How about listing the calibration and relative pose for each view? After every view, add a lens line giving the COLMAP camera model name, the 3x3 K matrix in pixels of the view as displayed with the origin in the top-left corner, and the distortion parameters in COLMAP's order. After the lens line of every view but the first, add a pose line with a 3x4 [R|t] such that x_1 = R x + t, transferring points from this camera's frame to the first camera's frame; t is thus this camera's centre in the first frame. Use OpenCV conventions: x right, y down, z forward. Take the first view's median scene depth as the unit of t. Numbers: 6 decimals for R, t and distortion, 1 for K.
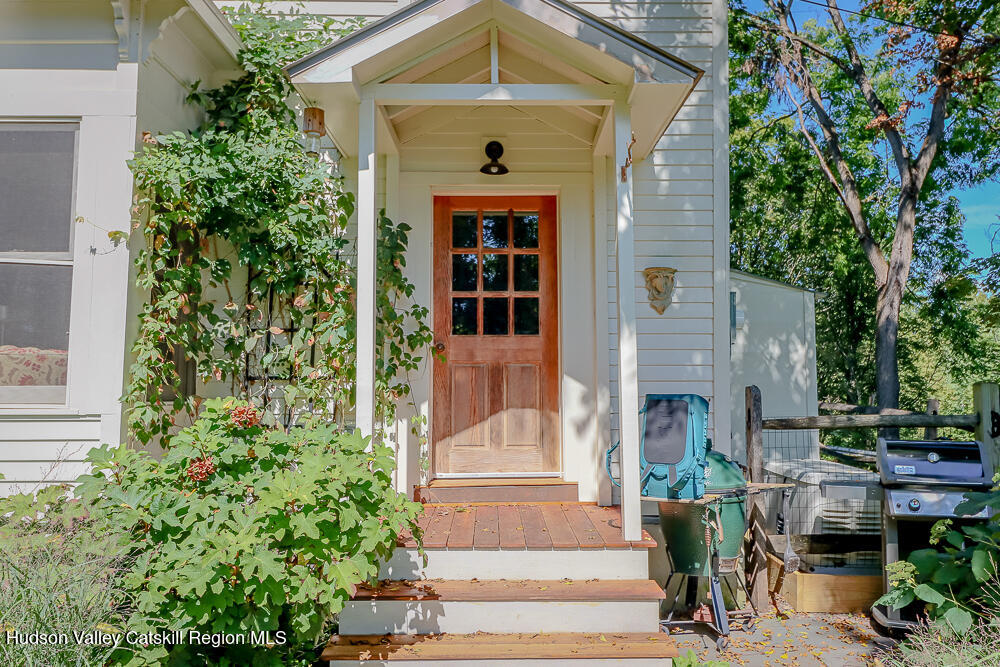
lens RADIAL K [[701.9, 0, 500.7], [0, 701.9, 331.6], [0, 0, 1]] dist [0.003839, -0.002196]
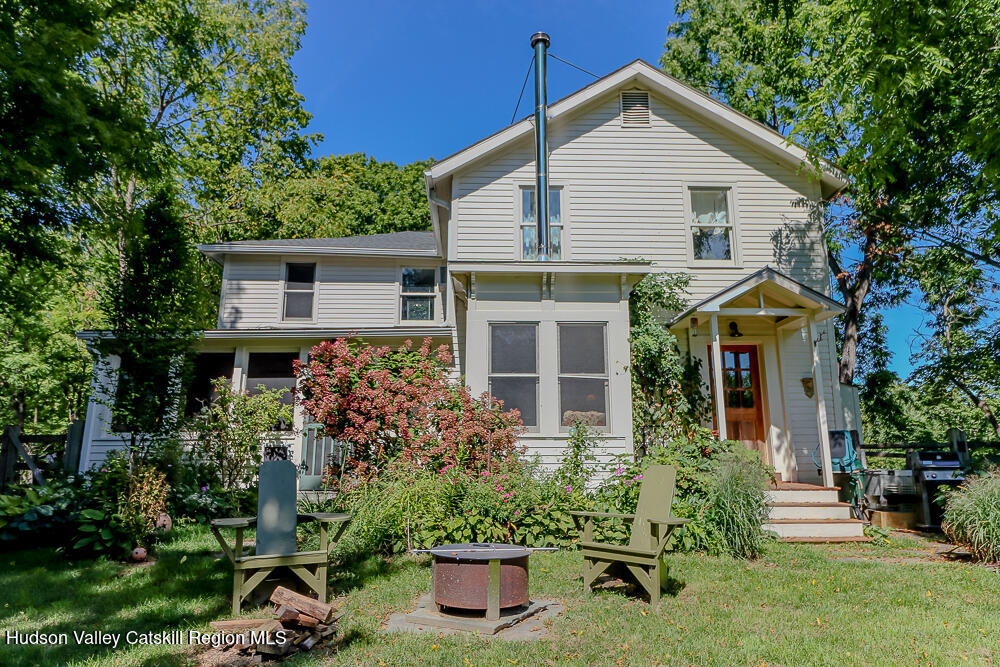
lens RADIAL K [[606.0, 0, 501.2], [0, 606.0, 337.7], [0, 0, 1]] dist [-0.005974, -0.001614]
pose [[0.999465, 0.004845, 0.032351, -0.928162], [-0.000857, 0.992507, -0.122188, 0.022757], [-0.032701, 0.122095, 0.991980, -1.037145]]
